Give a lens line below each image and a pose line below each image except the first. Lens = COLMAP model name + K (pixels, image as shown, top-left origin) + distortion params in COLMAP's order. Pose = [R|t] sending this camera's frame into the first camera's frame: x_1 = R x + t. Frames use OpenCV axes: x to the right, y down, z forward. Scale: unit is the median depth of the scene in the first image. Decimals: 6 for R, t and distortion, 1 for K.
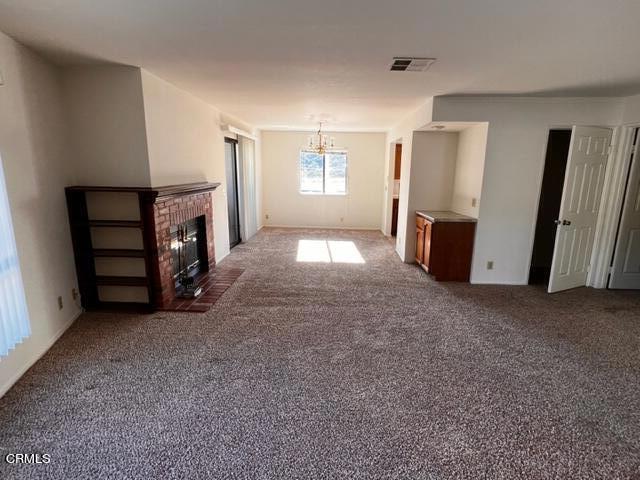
lens RADIAL K [[343.4, 0, 320.0], [0, 343.4, 240.0], [0, 0, 1]] dist [0.000068, -0.000317]
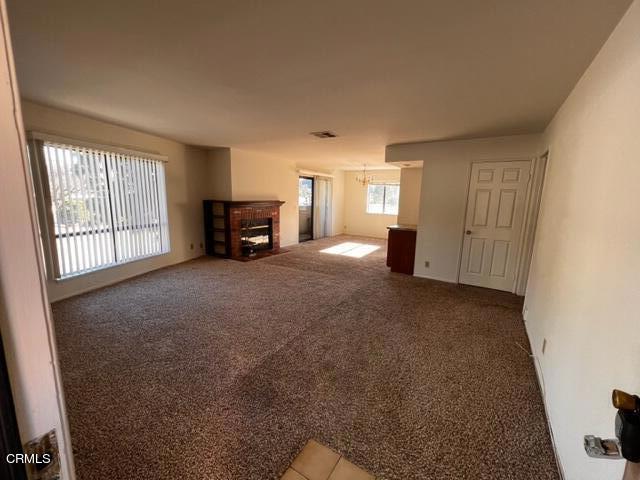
lens RADIAL K [[268.8, 0, 320.0], [0, 268.8, 240.0], [0, 0, 1]] dist [0.000461, 0.000177]
pose [[0.860773, 0.088395, -0.501255, 0.784166], [-0.114069, 0.993257, -0.020724, 0.058322], [0.496043, 0.075016, 0.865052, -0.160564]]
